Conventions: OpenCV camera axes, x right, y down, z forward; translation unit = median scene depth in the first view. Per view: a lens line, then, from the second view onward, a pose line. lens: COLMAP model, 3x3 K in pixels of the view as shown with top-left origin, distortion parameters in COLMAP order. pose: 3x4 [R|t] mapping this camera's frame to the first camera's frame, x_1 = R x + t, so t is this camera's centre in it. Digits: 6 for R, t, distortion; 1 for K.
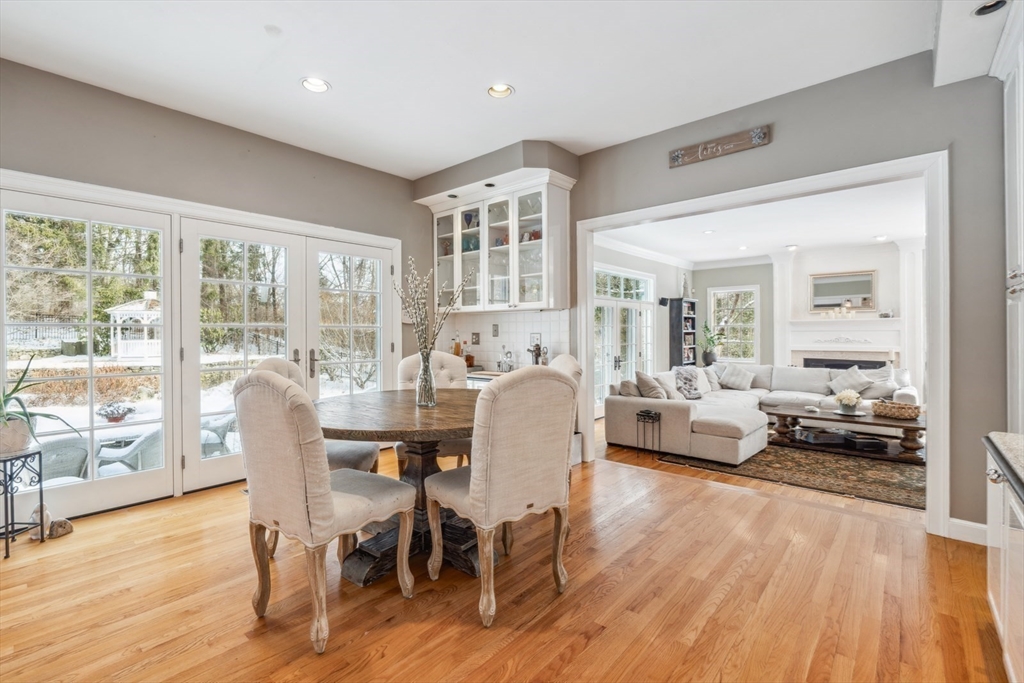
lens RADIAL K [[450.9, 0, 521.6], [0, 450.9, 333.7], [0, 0, 1]] dist [0.002030, 0.000853]
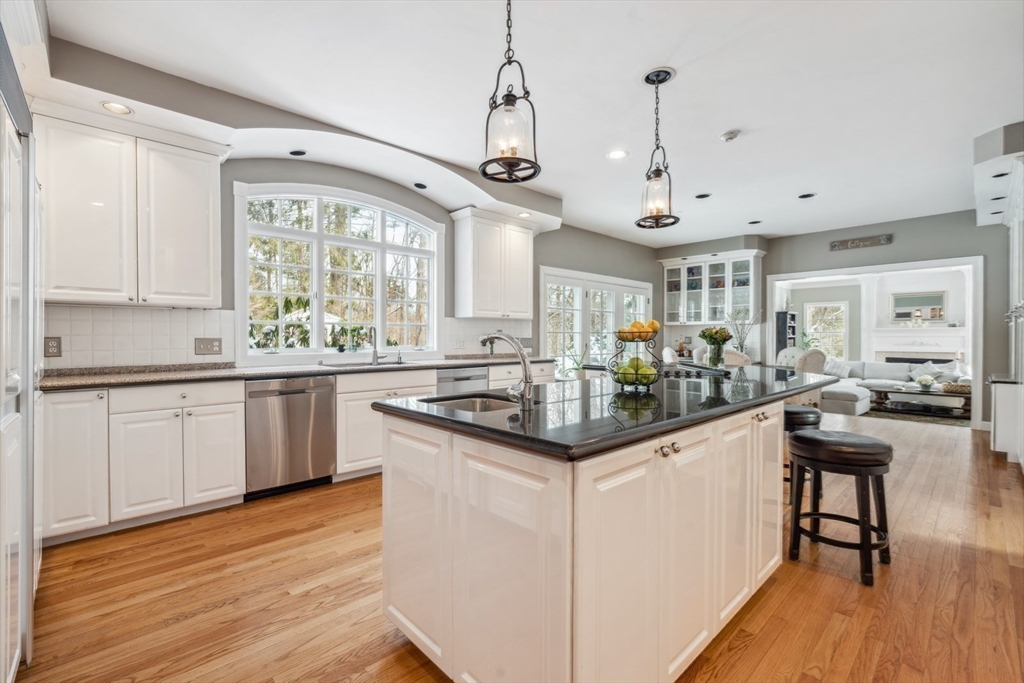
lens RADIAL K [[450.9, 0, 517.5], [0, 450.9, 341.8], [0, 0, 1]] dist [0.002030, 0.000853]
pose [[0.995937, 0.004956, -0.089916, -0.533746], [-0.004302, 0.999963, 0.007468, 0.006090], [0.089950, -0.007051, 0.995921, -0.669640]]
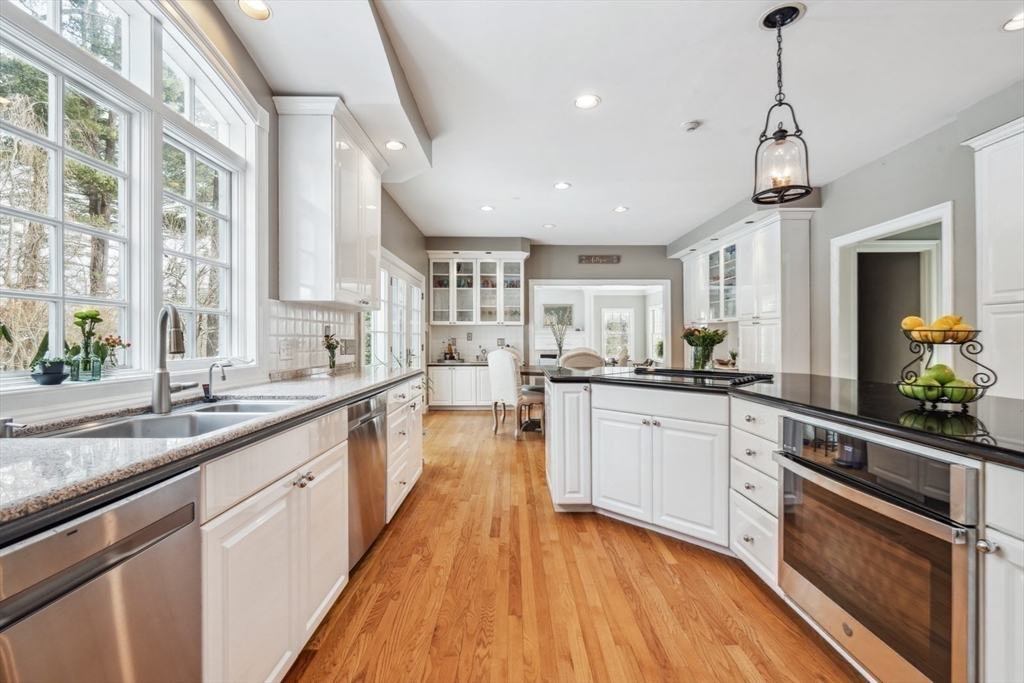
lens RADIAL K [[450.9, 0, 516.7], [0, 450.9, 341.0], [0, 0, 1]] dist [0.002030, 0.000853]
pose [[0.742875, 0.000494, 0.669430, -0.890204], [-0.000927, 1.000000, 0.000292, 0.006741], [-0.669429, -0.000838, 0.742875, -0.275906]]
